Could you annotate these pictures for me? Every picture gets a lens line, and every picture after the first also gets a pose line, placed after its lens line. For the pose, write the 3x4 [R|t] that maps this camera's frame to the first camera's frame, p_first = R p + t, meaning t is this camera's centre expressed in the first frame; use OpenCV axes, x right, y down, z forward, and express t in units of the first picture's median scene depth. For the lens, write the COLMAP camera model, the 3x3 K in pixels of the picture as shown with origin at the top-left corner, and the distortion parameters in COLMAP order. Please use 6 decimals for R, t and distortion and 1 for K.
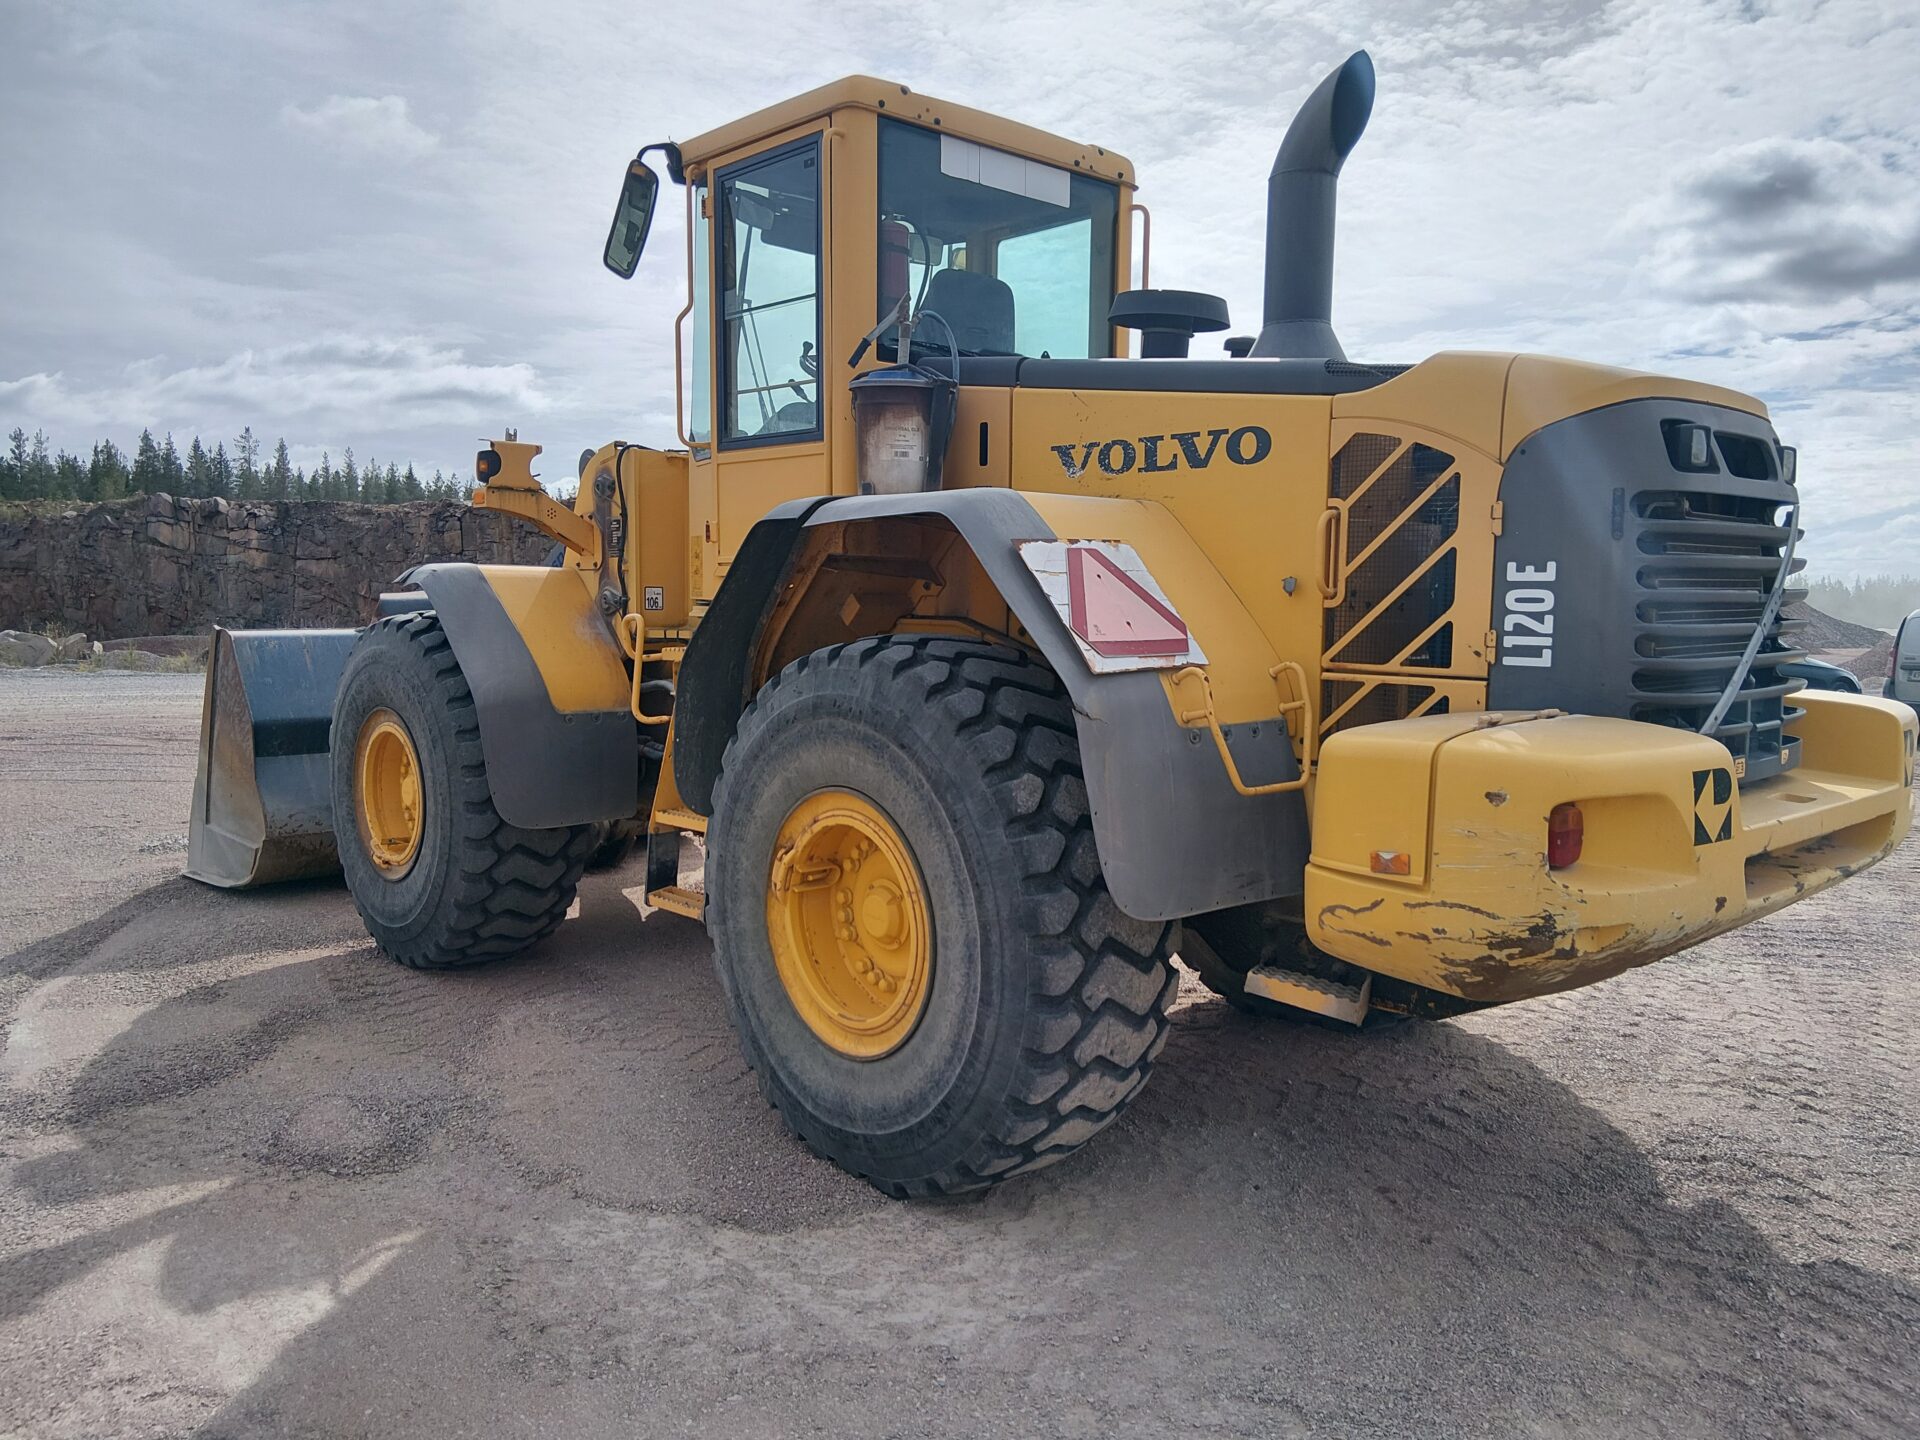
lens RADIAL K [[1432.0, 0, 961.0], [0, 1432.0, 710.7], [0, 0, 1]] dist [0.105638, -0.186171]
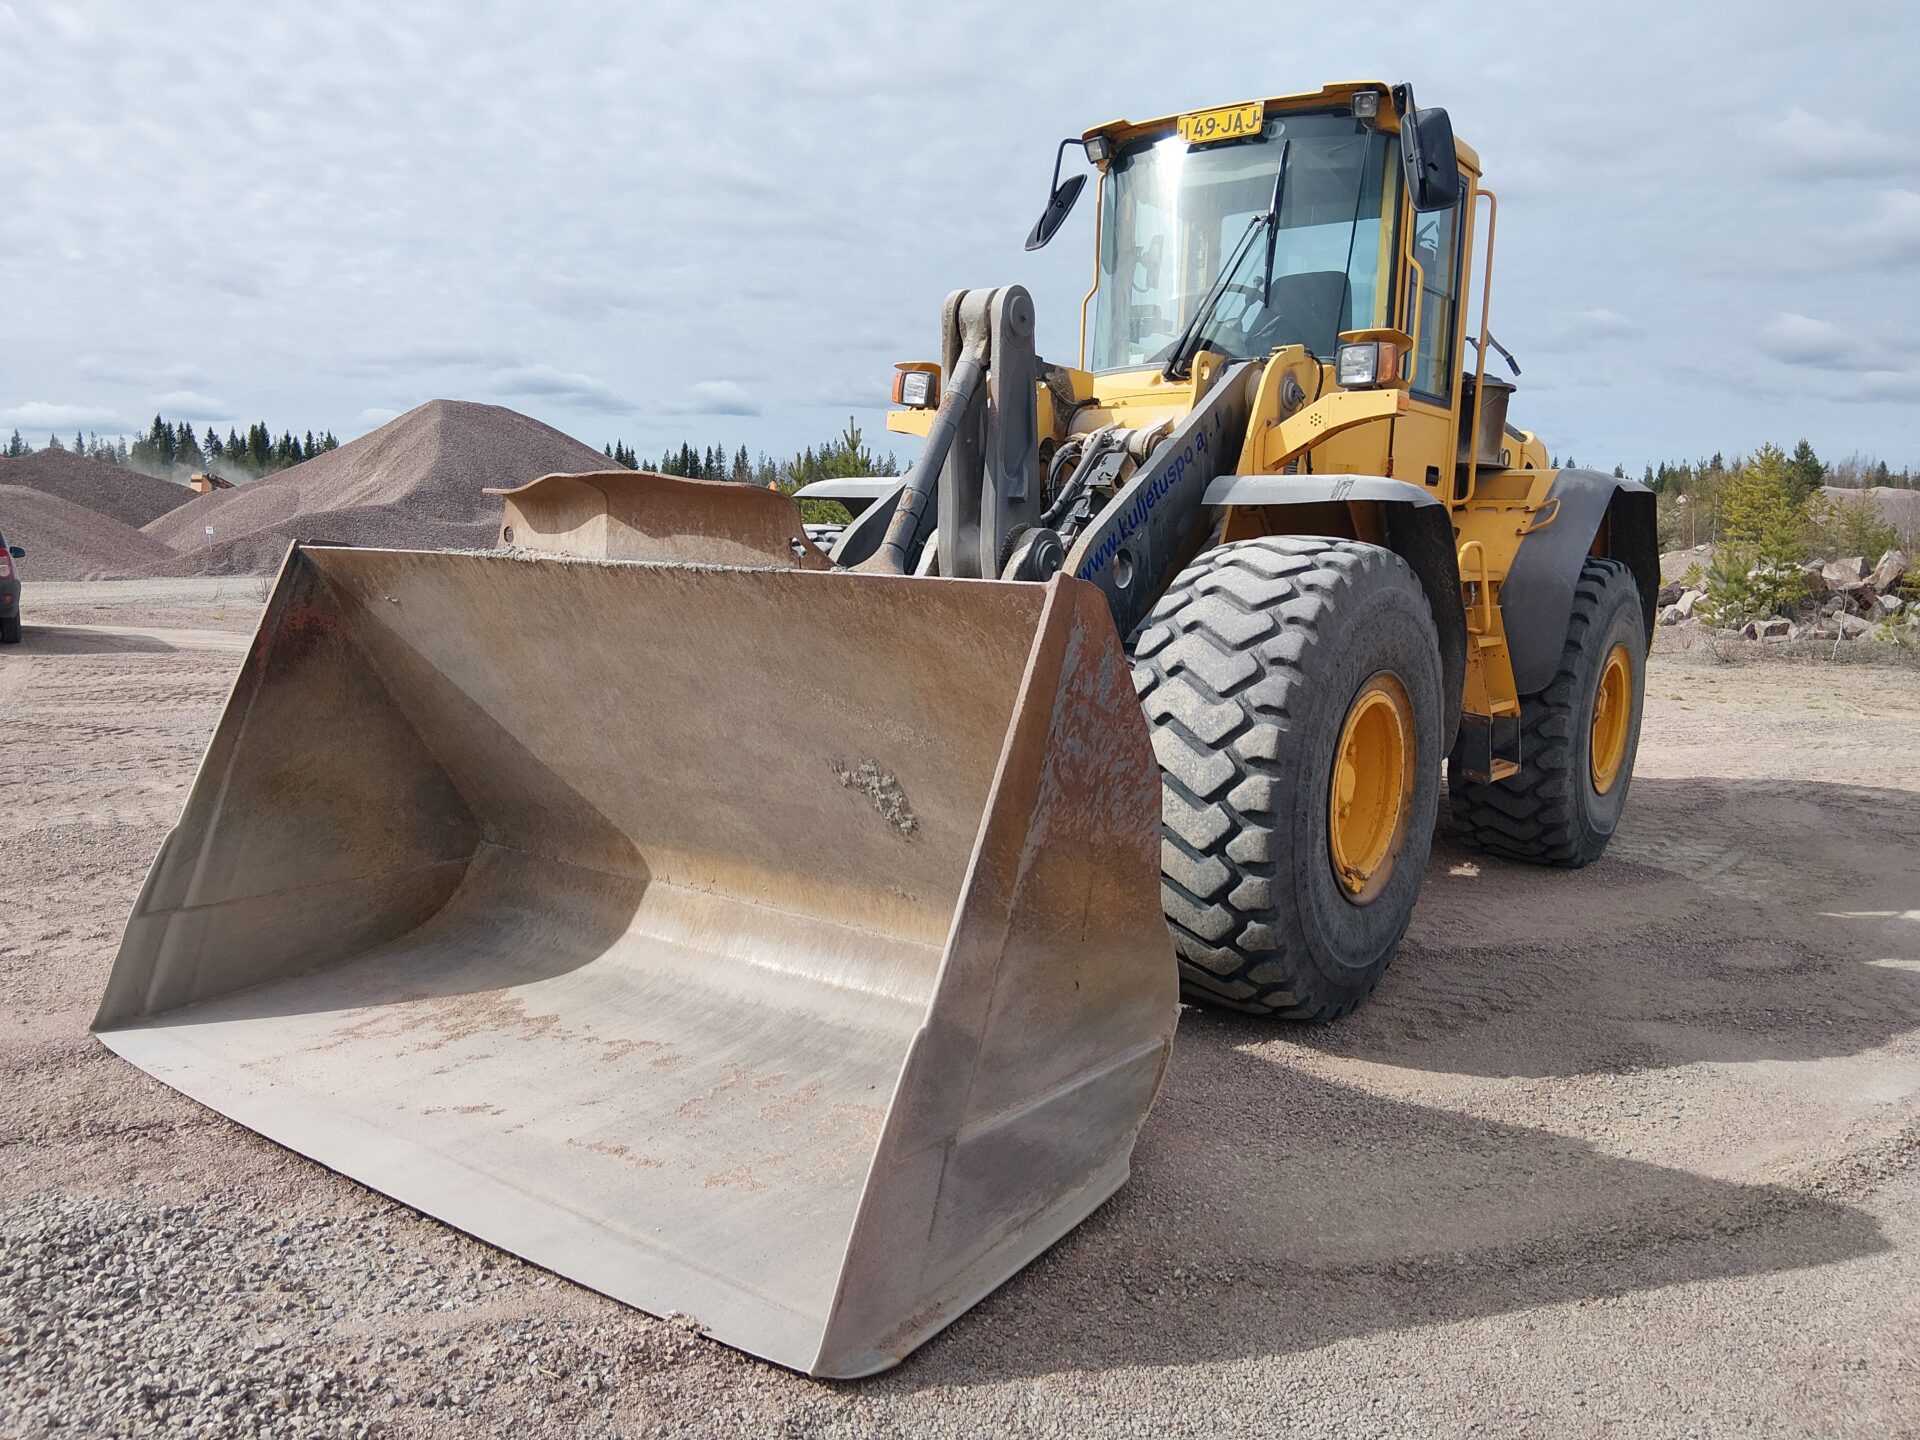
lens RADIAL K [[1468.1, 0, 946.3], [0, 1468.1, 720.2], [0, 0, 1]] dist [0.109513, -0.179123]
pose [[-0.193392, -0.128160, 0.972715, -1.745799], [0.046543, 0.989117, 0.139574, -0.147910], [-0.980017, 0.072266, -0.185322, 2.188838]]
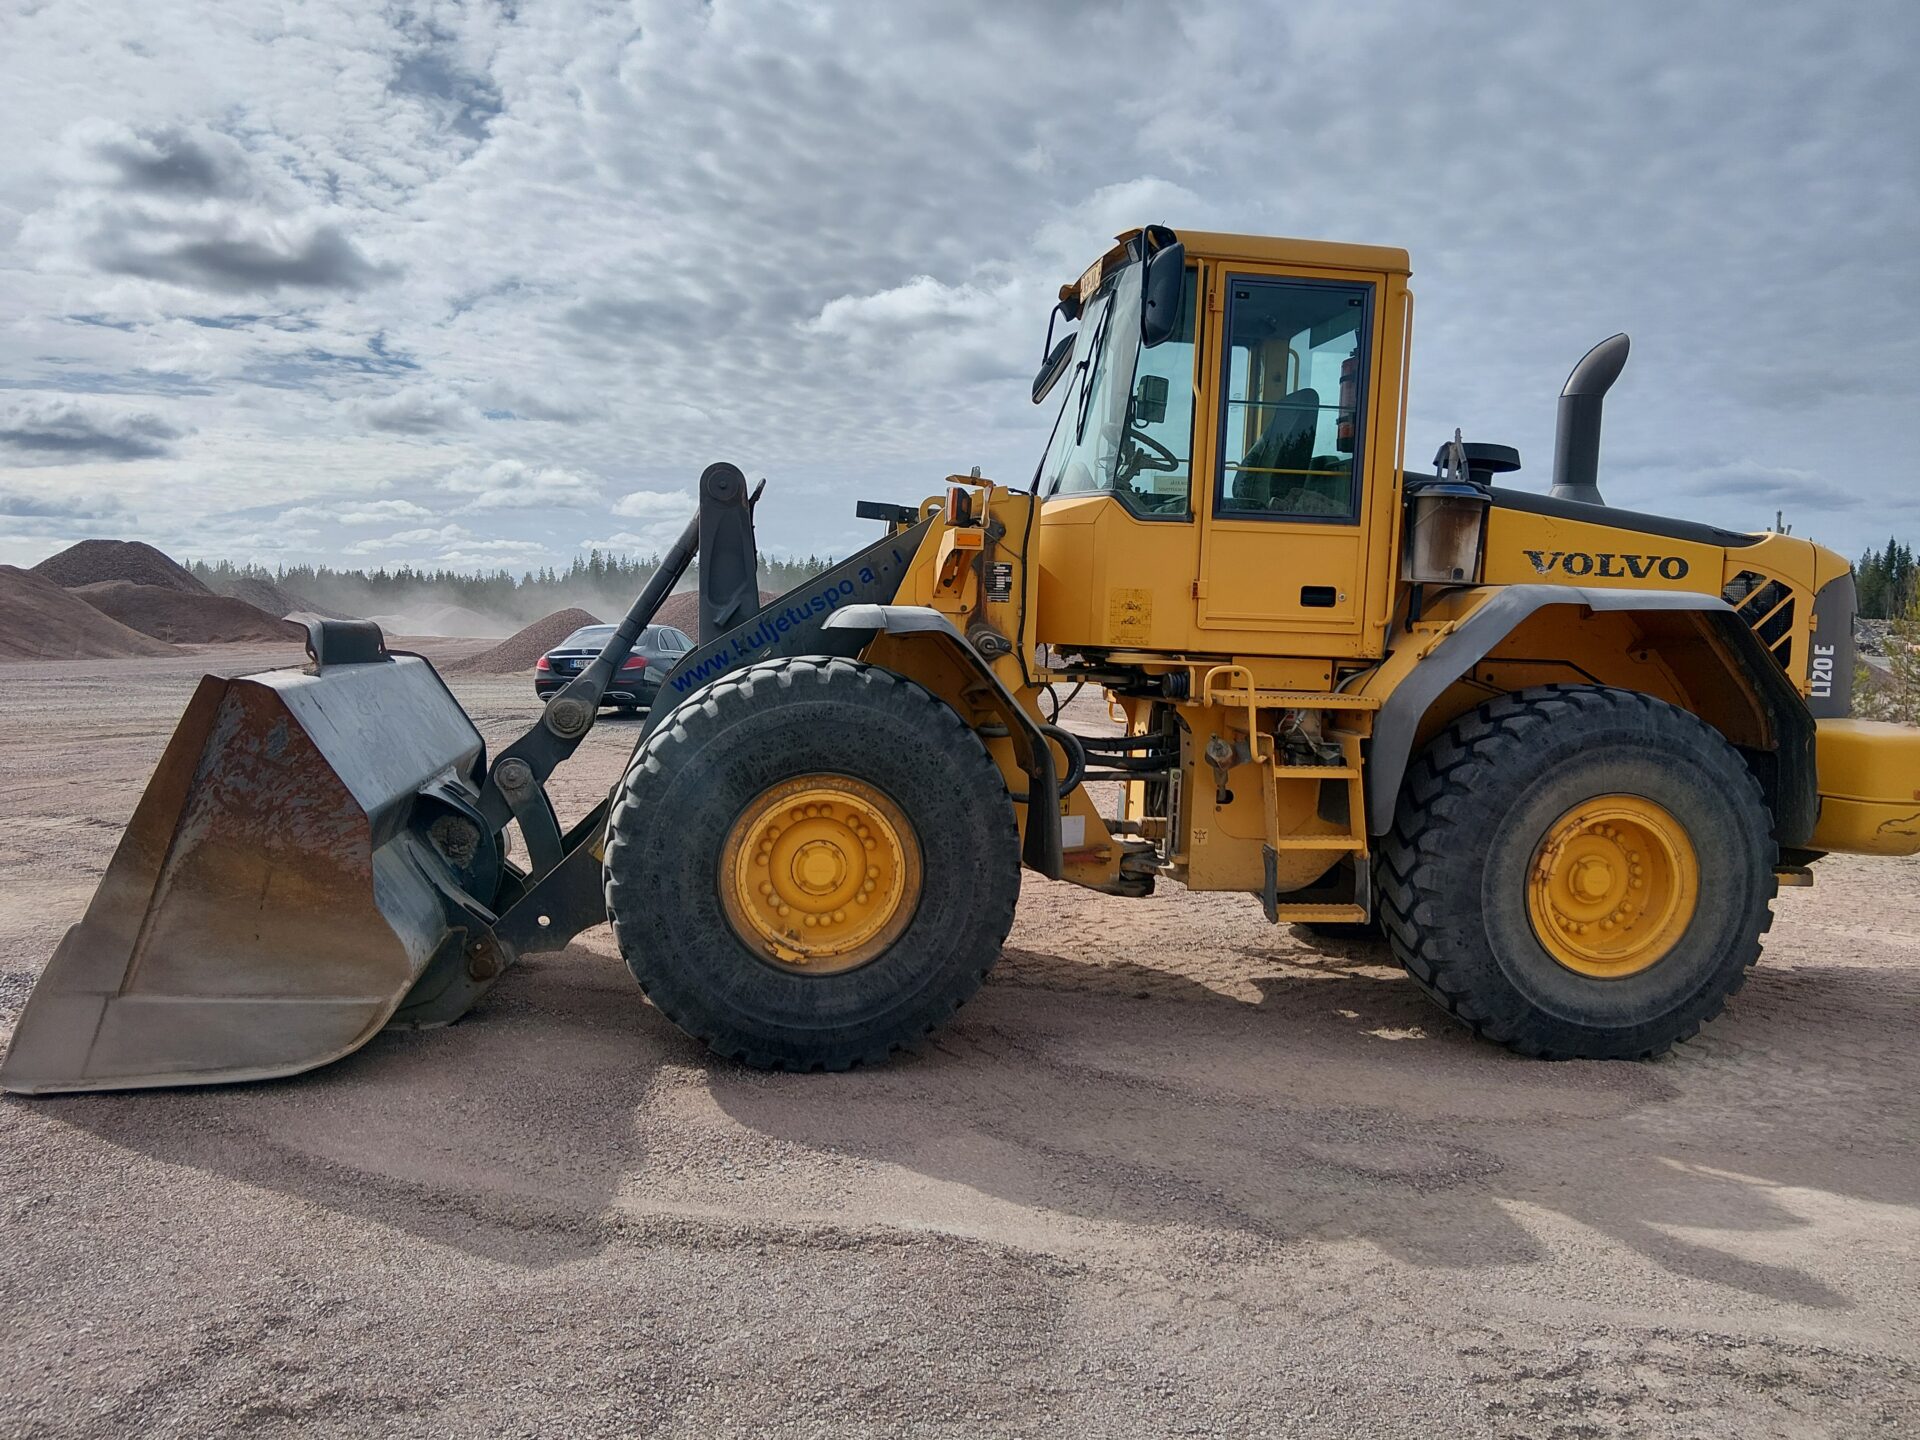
lens RADIAL K [[1468.1, 0, 946.3], [0, 1468.1, 720.2], [0, 0, 1]] dist [0.109513, -0.179123]
pose [[0.549629, -0.048327, 0.834010, -1.727197], [0.035253, 0.998778, 0.034643, -0.096857], [-0.834665, 0.010361, 0.550661, 0.750928]]
